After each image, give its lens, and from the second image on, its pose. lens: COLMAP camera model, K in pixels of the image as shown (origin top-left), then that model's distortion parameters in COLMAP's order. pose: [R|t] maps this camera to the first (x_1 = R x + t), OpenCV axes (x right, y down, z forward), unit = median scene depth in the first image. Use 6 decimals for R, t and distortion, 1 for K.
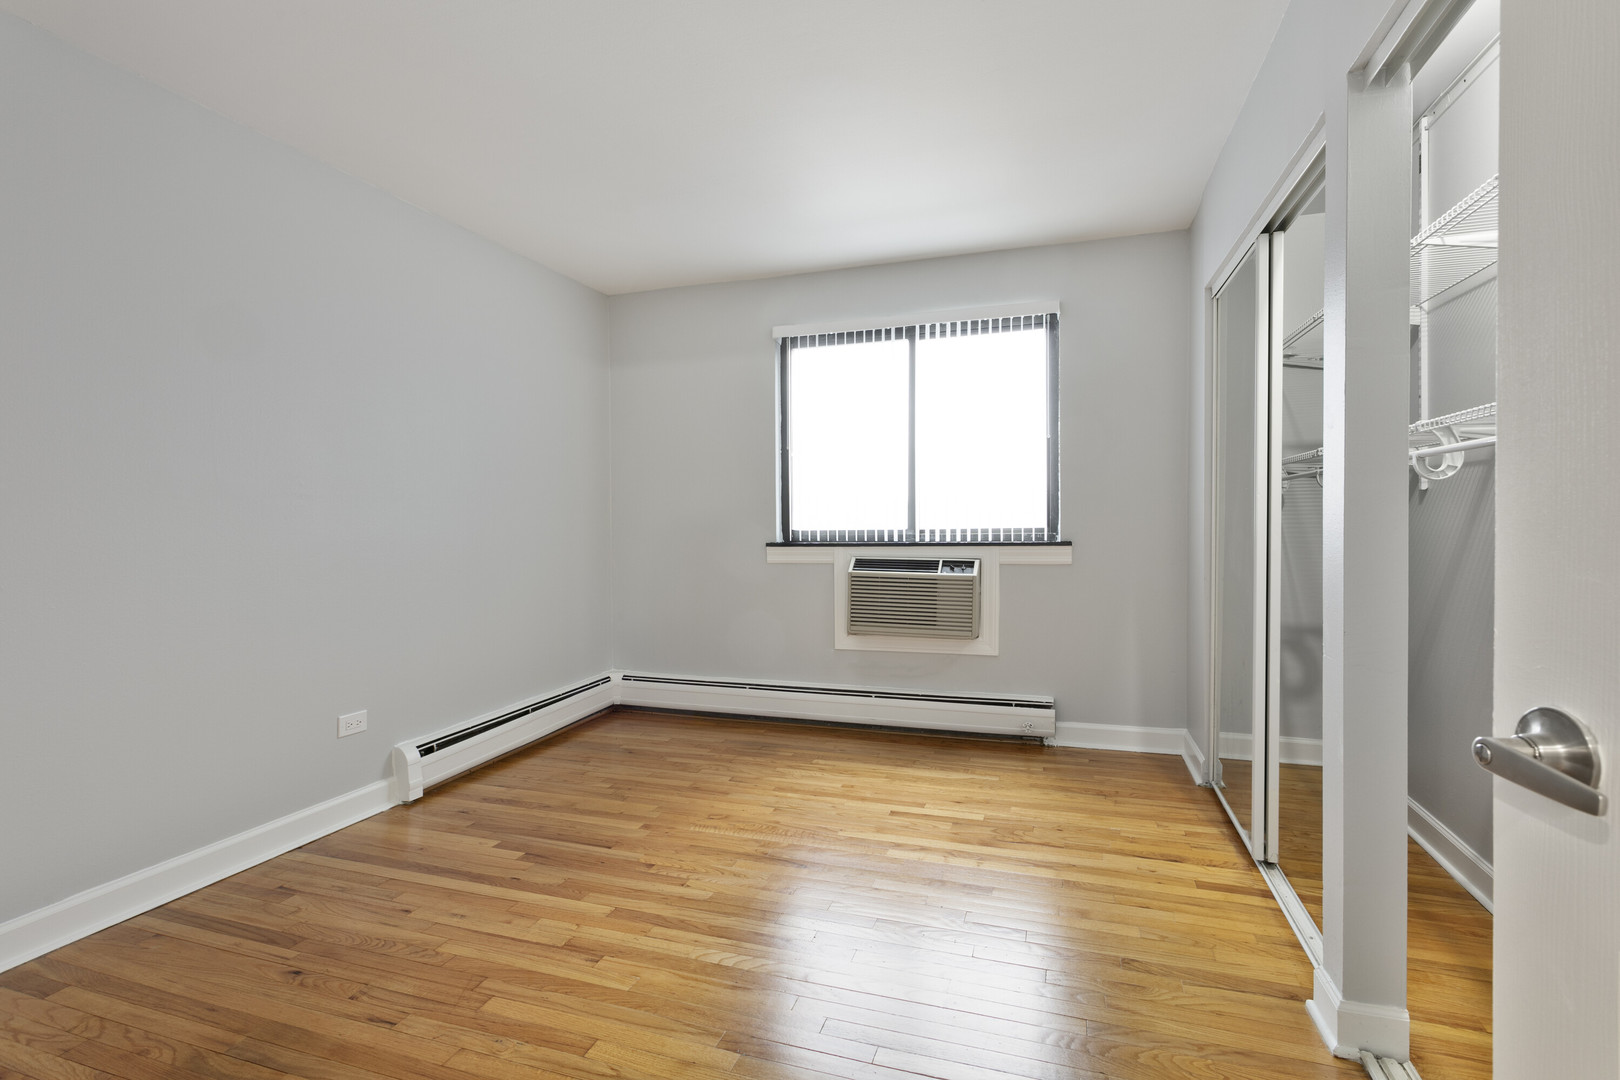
lens RADIAL K [[778.5, 0, 817.9], [0, 778.5, 527.0], [0, 0, 1]] dist [0.001437, 0.001091]
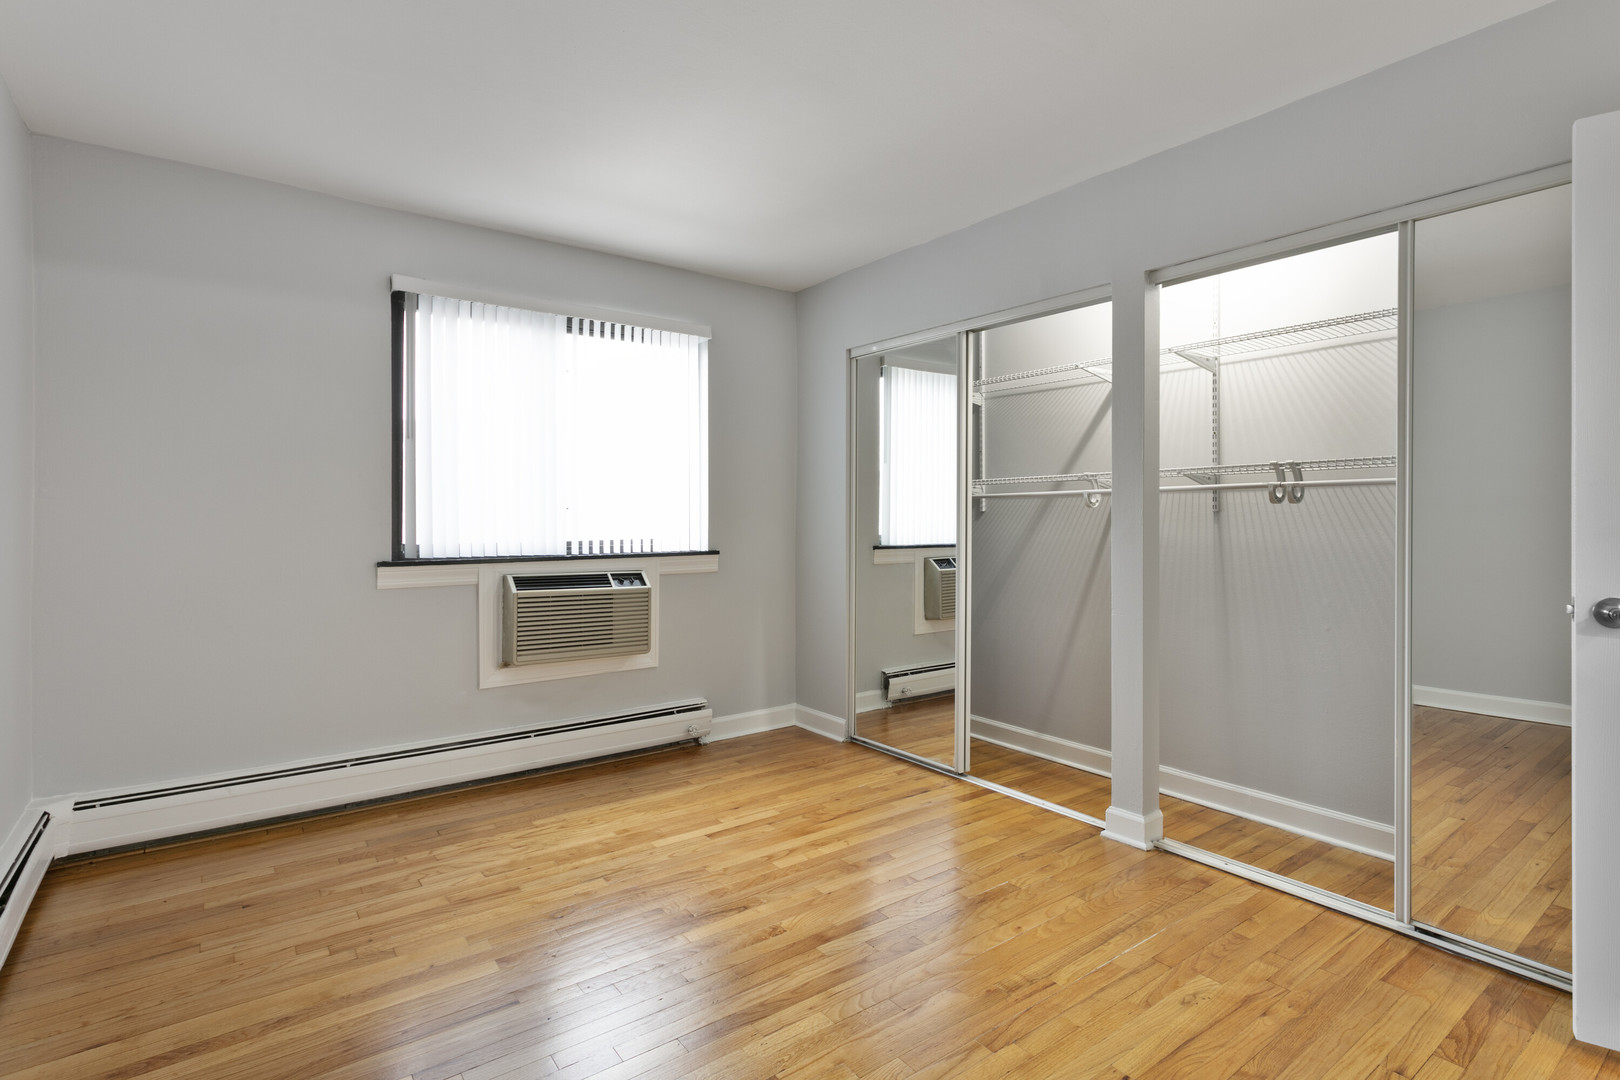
lens RADIAL K [[778.5, 0, 817.9], [0, 778.5, 527.0], [0, 0, 1]] dist [0.001437, 0.001091]
pose [[0.573401, 0.002384, 0.819272, -0.481673], [0.005941, 0.999957, -0.007067, -0.005674], [-0.819253, 0.008920, 0.573362, 0.262665]]
